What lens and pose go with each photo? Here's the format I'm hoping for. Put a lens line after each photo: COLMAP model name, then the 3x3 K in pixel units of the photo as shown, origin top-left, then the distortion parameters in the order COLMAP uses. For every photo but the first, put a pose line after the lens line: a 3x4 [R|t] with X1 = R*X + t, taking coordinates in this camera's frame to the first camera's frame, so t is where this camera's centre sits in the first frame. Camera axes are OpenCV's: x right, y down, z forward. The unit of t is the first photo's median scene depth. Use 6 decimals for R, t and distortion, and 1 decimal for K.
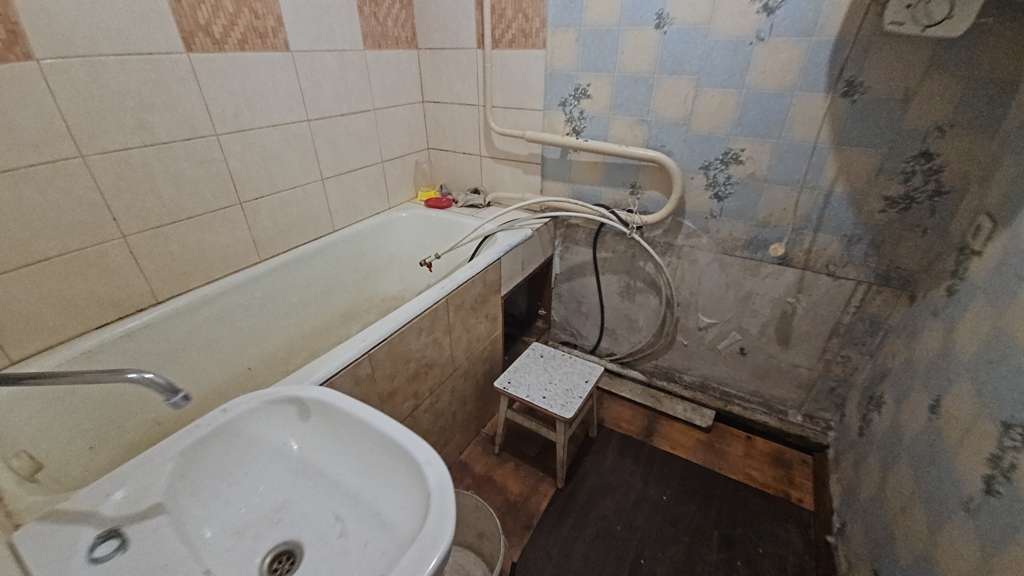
lens RADIAL K [[413.8, 0, 507.1], [0, 413.8, 292.9], [0, 0, 1]] dist [0.005183, -0.002216]
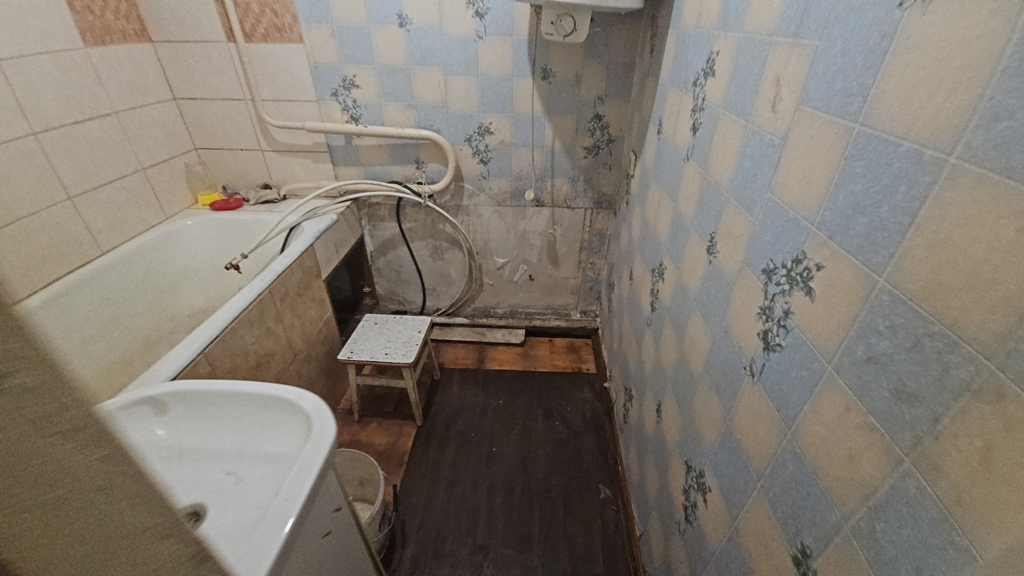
lens RADIAL K [[413.8, 0, 508.7], [0, 413.8, 291.1], [0, 0, 1]] dist [0.005183, -0.002216]
pose [[0.885070, -0.248206, 0.393757, -0.018266], [0.231743, 0.968634, 0.089679, 0.052680], [-0.403665, 0.011878, 0.914830, -0.175453]]
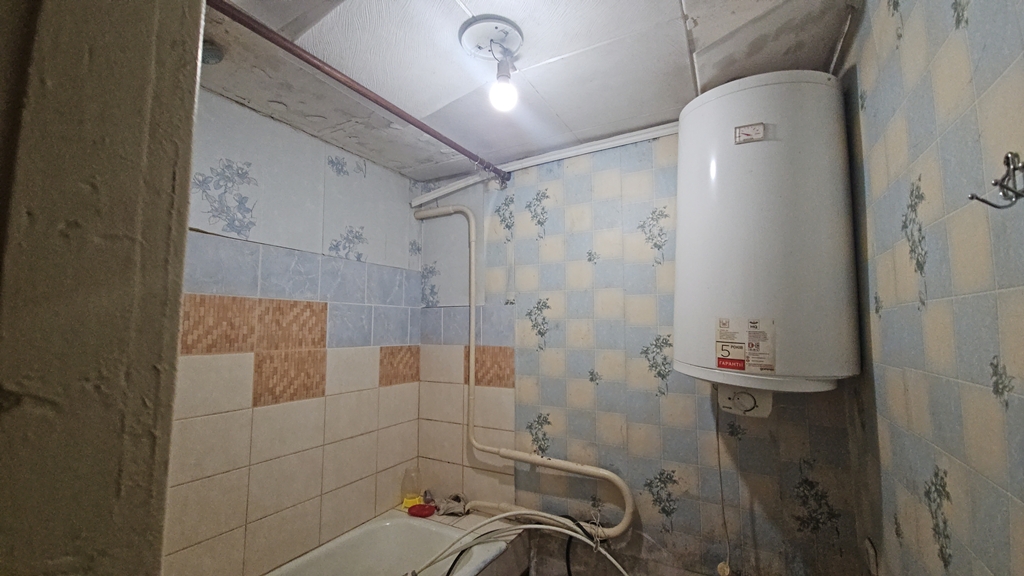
lens RADIAL K [[413.8, 0, 509.2], [0, 413.8, 292.3], [0, 0, 1]] dist [0.005183, -0.002216]
pose [[0.999521, 0.010216, 0.029199, 0.031957], [0.009098, 0.805058, -0.593127, -0.040041], [-0.029566, 0.593109, 0.804579, -0.264532]]
